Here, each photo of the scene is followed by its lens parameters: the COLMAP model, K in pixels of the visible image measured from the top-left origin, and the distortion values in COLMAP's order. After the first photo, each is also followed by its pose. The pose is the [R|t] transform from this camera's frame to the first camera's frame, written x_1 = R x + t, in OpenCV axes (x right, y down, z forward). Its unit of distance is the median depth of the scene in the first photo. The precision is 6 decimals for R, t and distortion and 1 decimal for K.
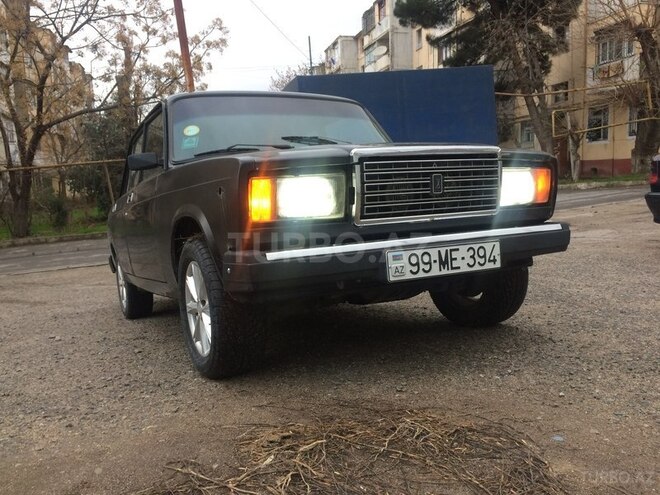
lens RADIAL K [[565.1, 0, 330.0], [0, 565.1, 247.5], [0, 0, 1]] dist [0.078170, -0.100234]
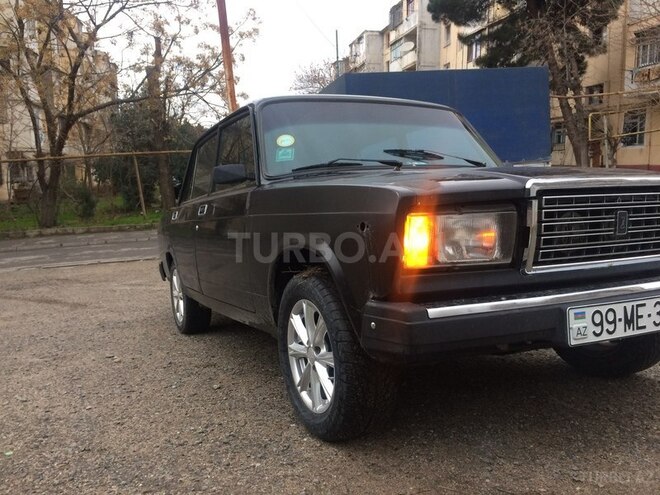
lens RADIAL K [[565.1, 0, 330.0], [0, 565.1, 247.5], [0, 0, 1]] dist [0.078170, -0.100234]
pose [[0.999113, 0.034708, -0.023844, -0.029477], [-0.034477, 0.999355, 0.010055, -0.010086], [0.024177, -0.009224, 0.999665, 0.024014]]
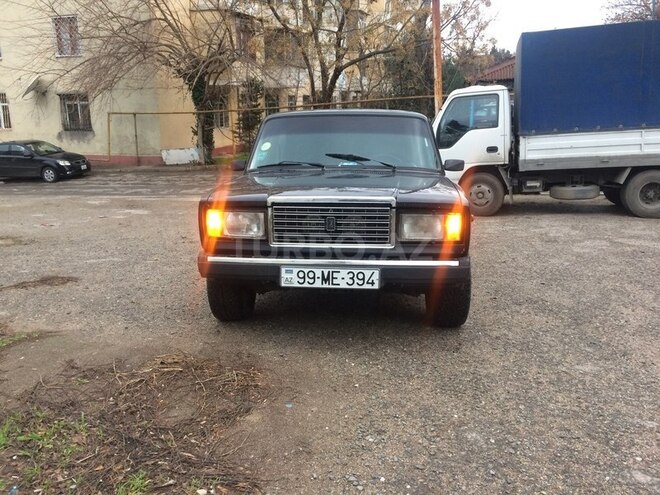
lens RADIAL K [[565.1, 0, 330.0], [0, 565.1, 247.5], [0, 0, 1]] dist [0.078170, -0.100234]
pose [[0.854344, 0.162175, -0.493757, 0.126848], [-0.095331, 0.982848, 0.157866, -0.039326], [0.510890, -0.087801, 0.855151, -0.030346]]
